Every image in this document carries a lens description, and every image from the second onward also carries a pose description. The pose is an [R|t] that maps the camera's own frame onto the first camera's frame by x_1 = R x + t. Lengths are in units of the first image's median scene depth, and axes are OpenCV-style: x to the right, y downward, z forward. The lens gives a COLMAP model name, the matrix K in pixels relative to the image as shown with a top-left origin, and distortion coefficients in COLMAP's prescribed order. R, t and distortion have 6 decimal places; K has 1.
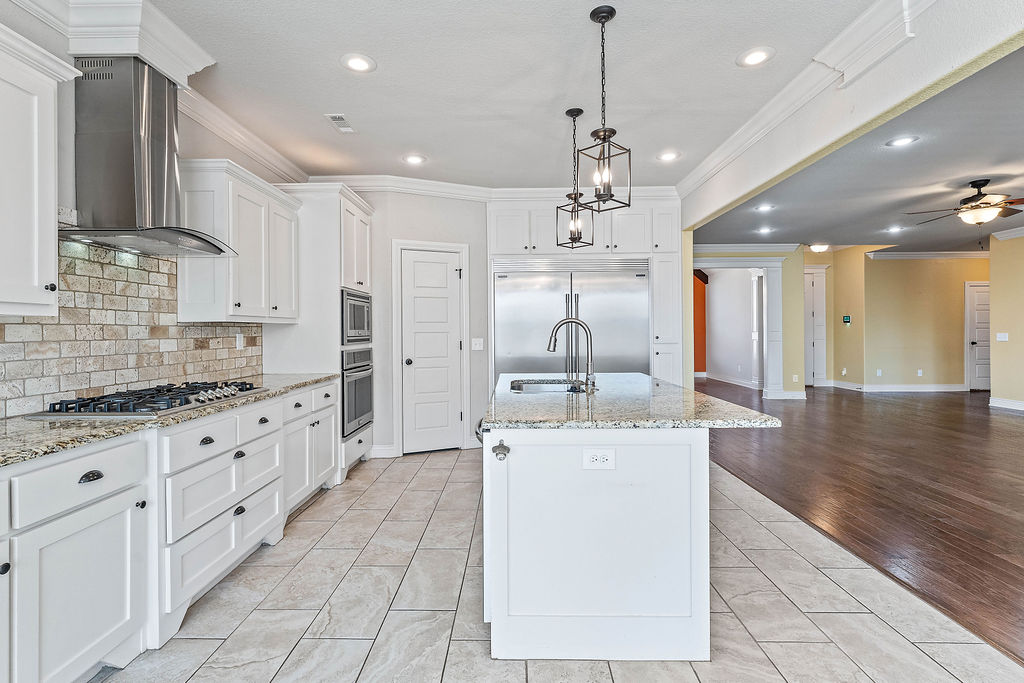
lens RADIAL K [[490.1, 0, 497.0], [0, 490.1, 333.2], [0, 0, 1]] dist [-0.002292, -0.000949]
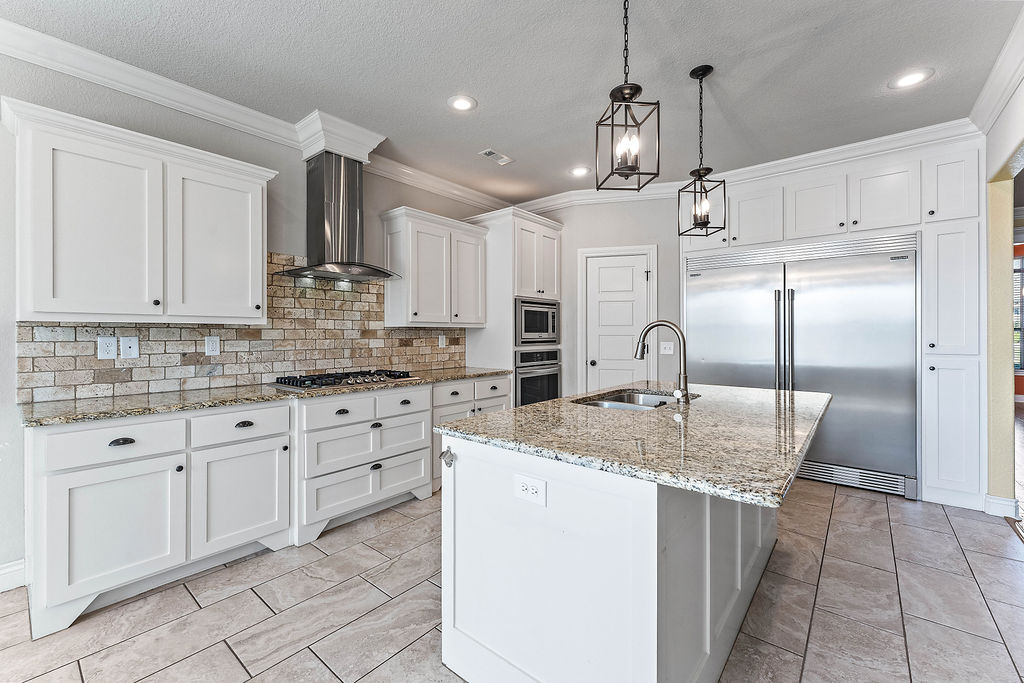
lens RADIAL K [[424.1, 0, 490.8], [0, 424.1, 337.5], [0, 0, 1]] dist [-0.004225, 0.000316]
pose [[0.774326, 0.010305, -0.632703, 0.327789], [-0.006687, 0.999945, 0.008102, -0.003969], [0.632752, -0.002043, 0.774352, 0.213590]]
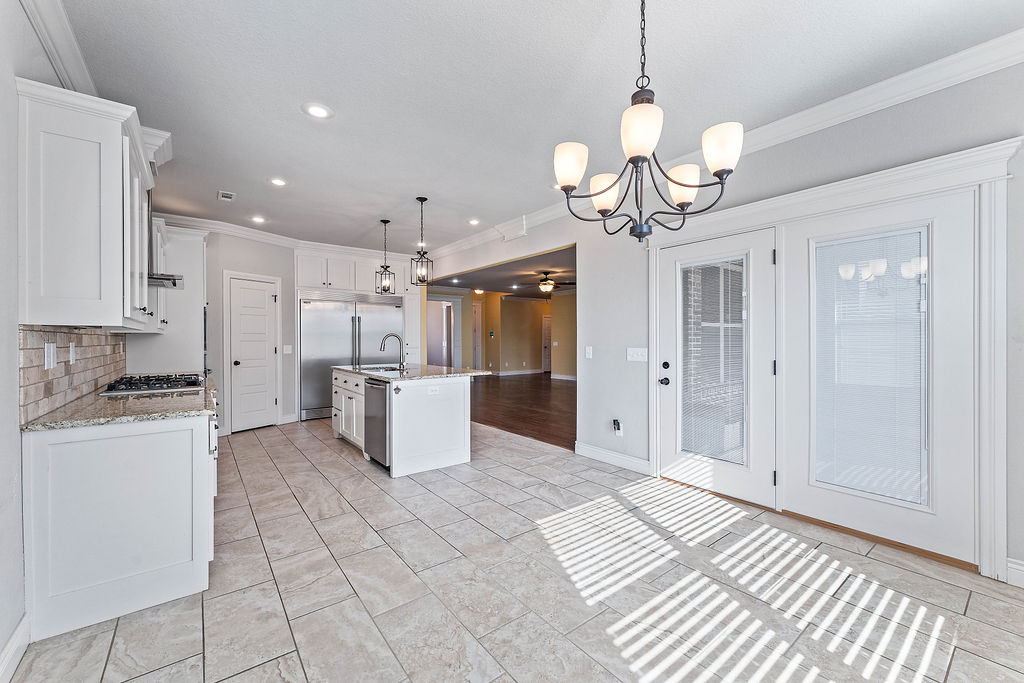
lens RADIAL K [[424.1, 0, 504.2], [0, 424.1, 342.1], [0, 0, 1]] dist [-0.004225, 0.000316]
pose [[0.783530, 0.000845, 0.621354, -0.469370], [-0.000427, 1.000000, -0.000821, 0.003651], [-0.621354, 0.000378, 0.783530, -0.511838]]
